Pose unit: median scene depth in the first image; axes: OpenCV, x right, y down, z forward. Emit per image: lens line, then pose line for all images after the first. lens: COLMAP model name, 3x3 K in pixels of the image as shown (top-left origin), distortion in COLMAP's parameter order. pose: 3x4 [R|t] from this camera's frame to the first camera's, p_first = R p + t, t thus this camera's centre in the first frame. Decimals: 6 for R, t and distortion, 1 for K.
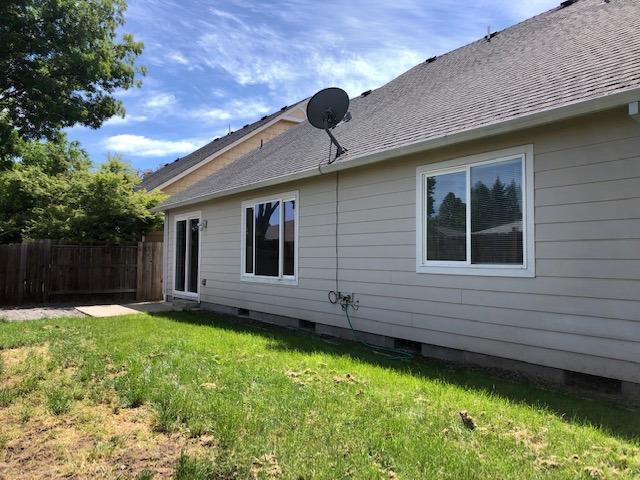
lens RADIAL K [[566.2, 0, 320.0], [0, 566.2, 240.0], [0, 0, 1]] dist [0.014857, 0.000265]
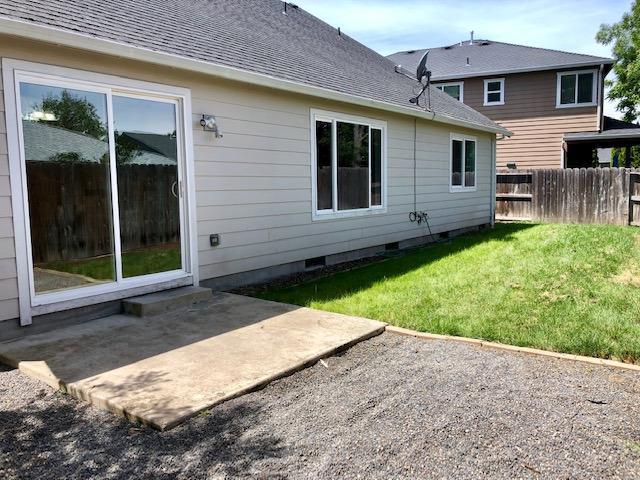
lens RADIAL K [[509.9, 0, 320.0], [0, 509.9, 240.0], [0, 0, 1]] dist [0.010934, 0.003297]
pose [[-0.339443, -0.094694, 0.935848, -0.855865], [-0.009042, 0.995202, 0.097421, 0.037291], [-0.940583, 0.024607, -0.338670, 1.379483]]
